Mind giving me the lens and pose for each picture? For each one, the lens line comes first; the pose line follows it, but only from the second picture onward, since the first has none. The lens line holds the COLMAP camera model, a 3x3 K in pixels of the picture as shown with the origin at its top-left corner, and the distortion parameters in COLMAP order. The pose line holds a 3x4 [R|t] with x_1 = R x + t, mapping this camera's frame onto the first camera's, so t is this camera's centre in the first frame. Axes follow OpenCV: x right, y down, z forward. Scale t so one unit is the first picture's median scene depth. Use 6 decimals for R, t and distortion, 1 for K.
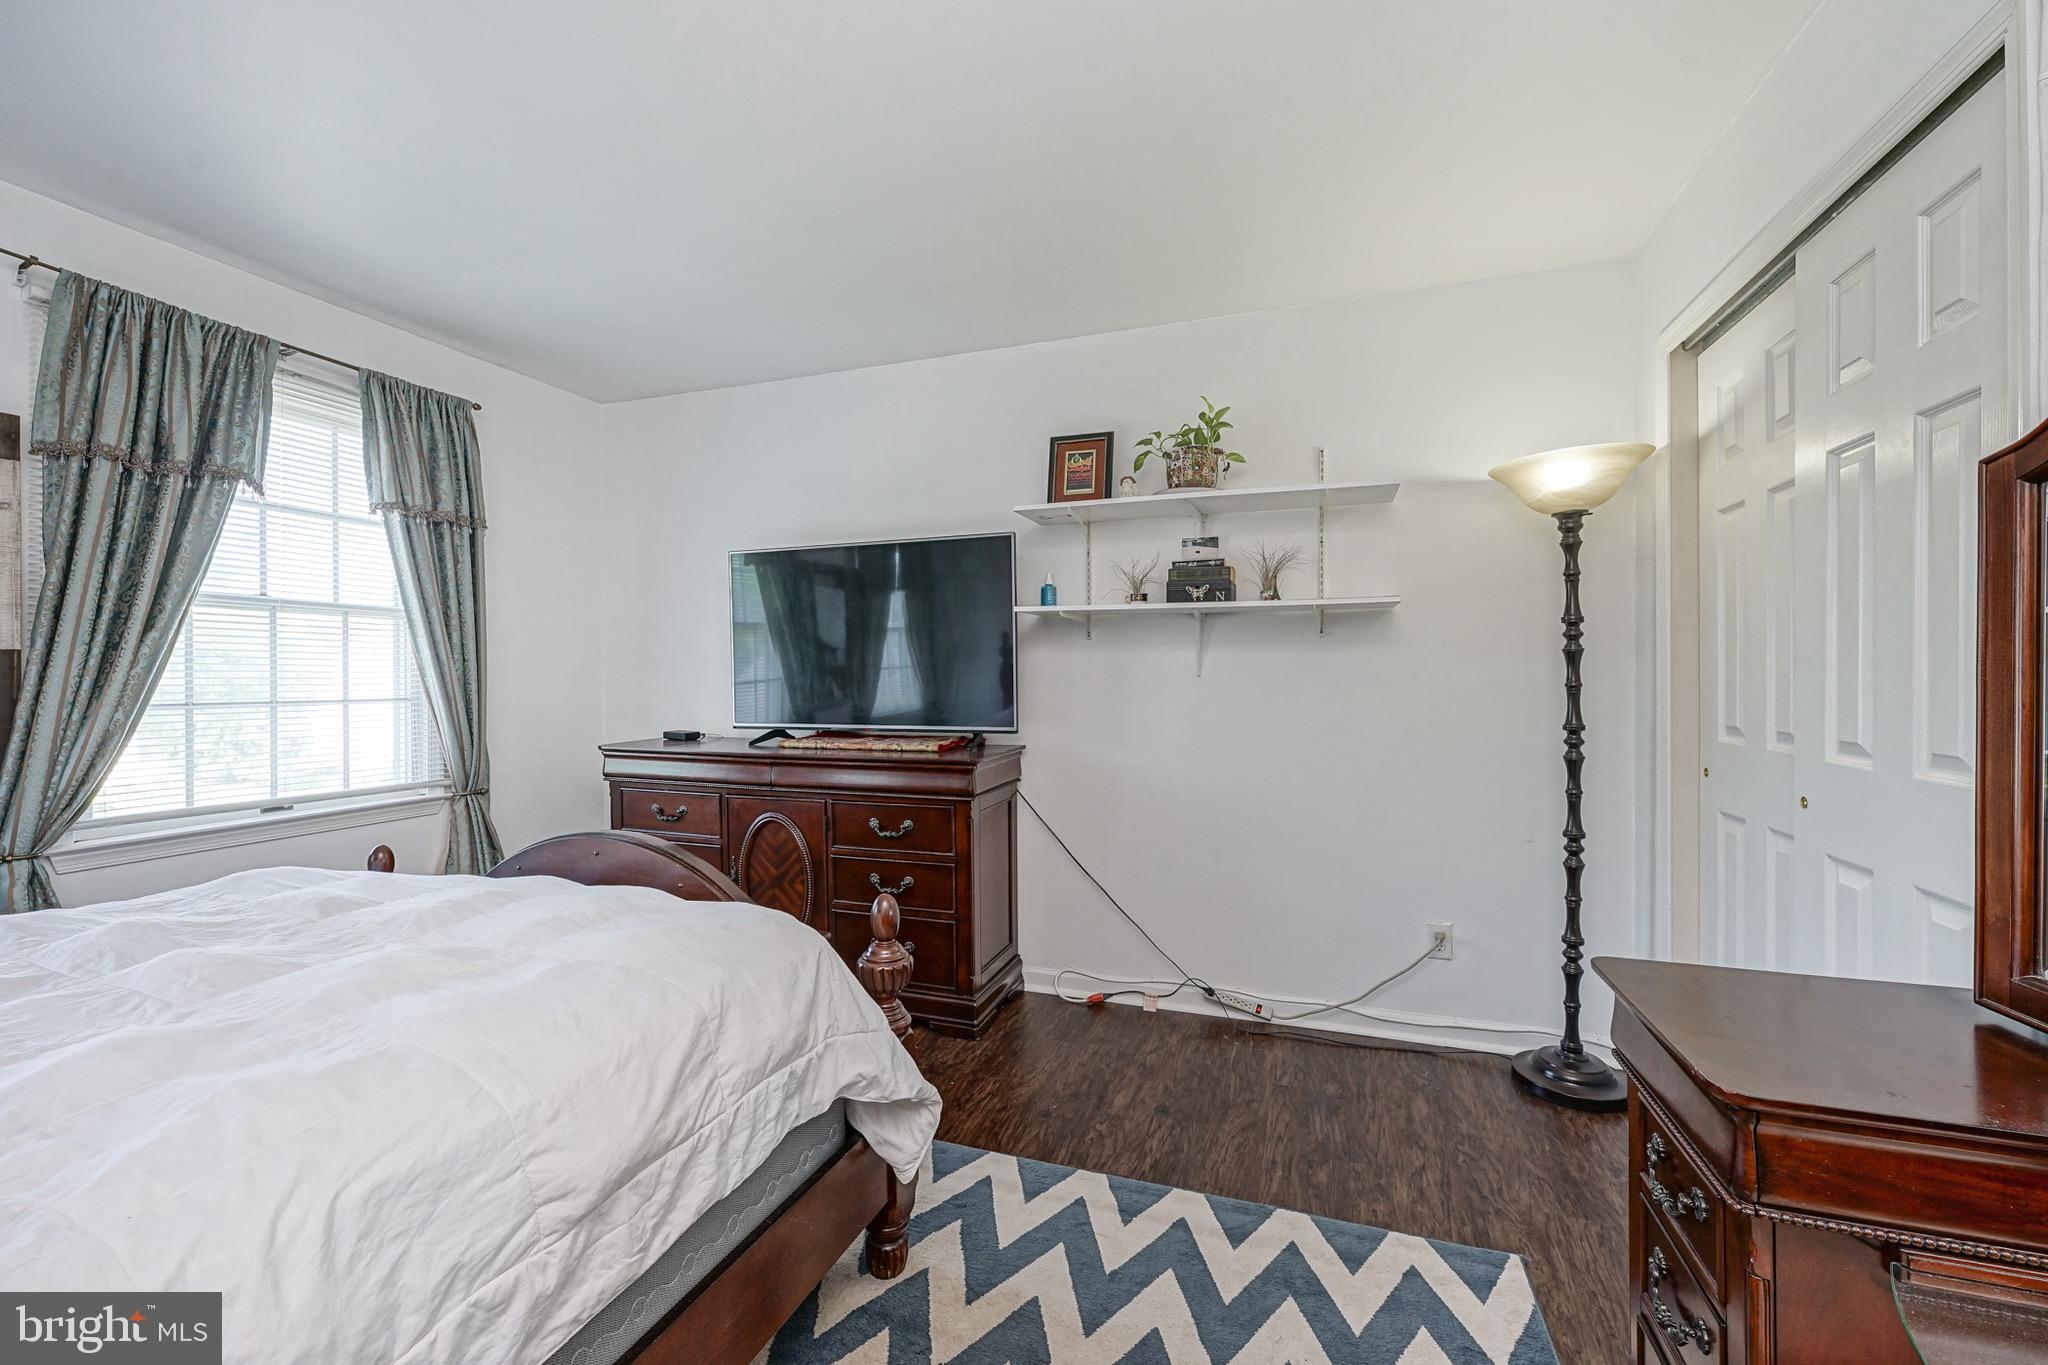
lens RADIAL K [[833.5, 0, 1029.9], [0, 833.5, 679.6], [0, 0, 1]] dist [-0.000348, 0.000480]
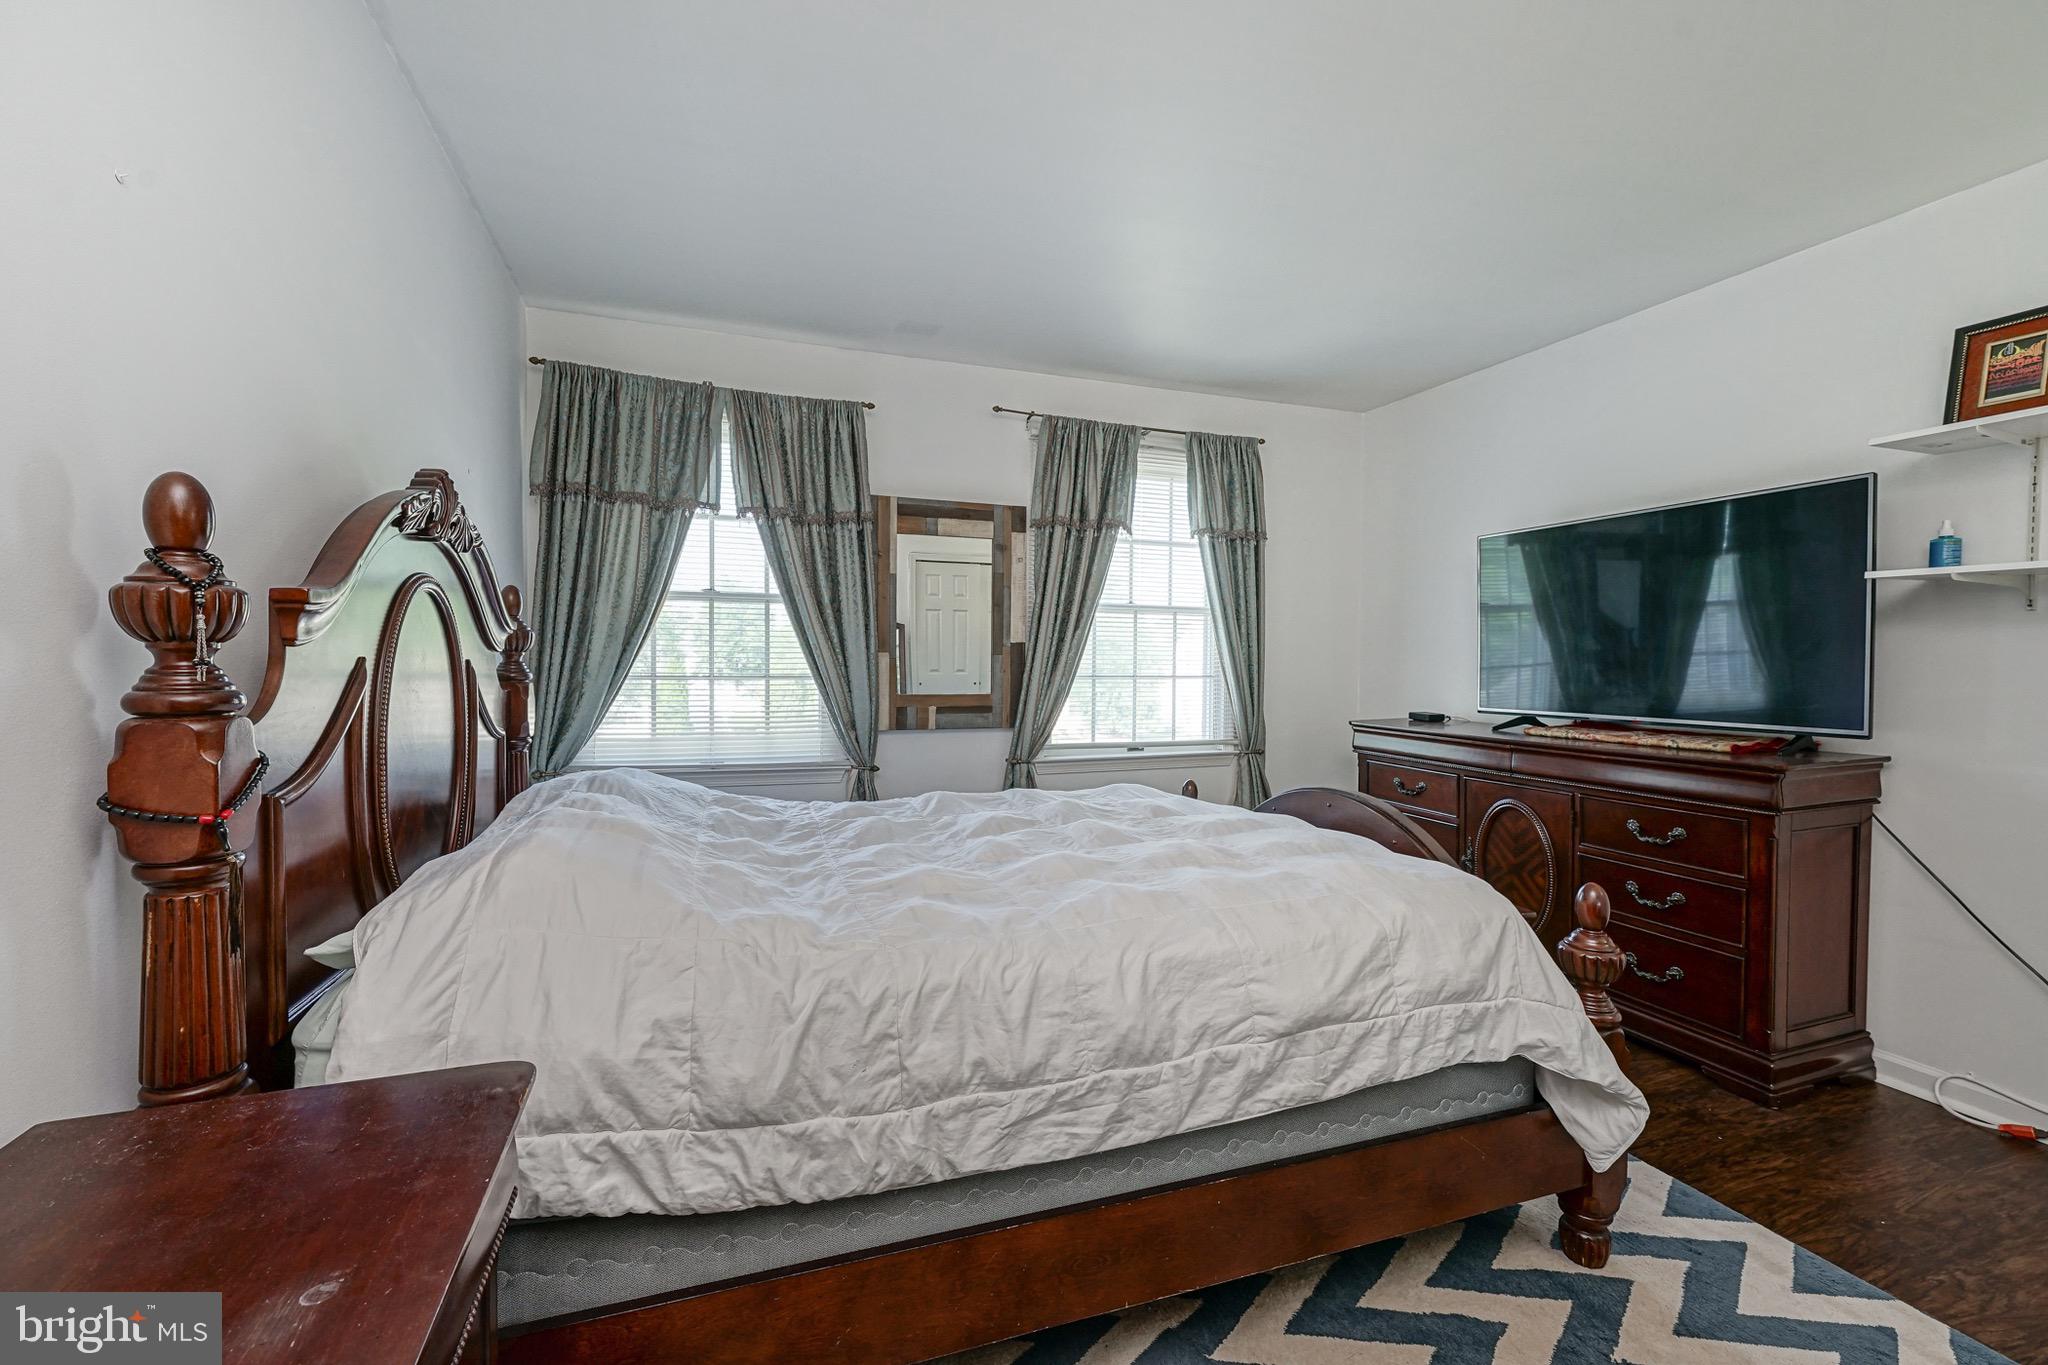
lens RADIAL K [[828.5, 0, 983.5], [0, 828.5, 681.9], [0, 0, 1]] dist [-0.001302, 0.000421]
pose [[0.603632, 0.027925, -0.796774, 0.101657], [-0.010074, 0.999574, 0.027401, 0.000172], [0.797199, -0.008513, 0.603656, -0.100030]]
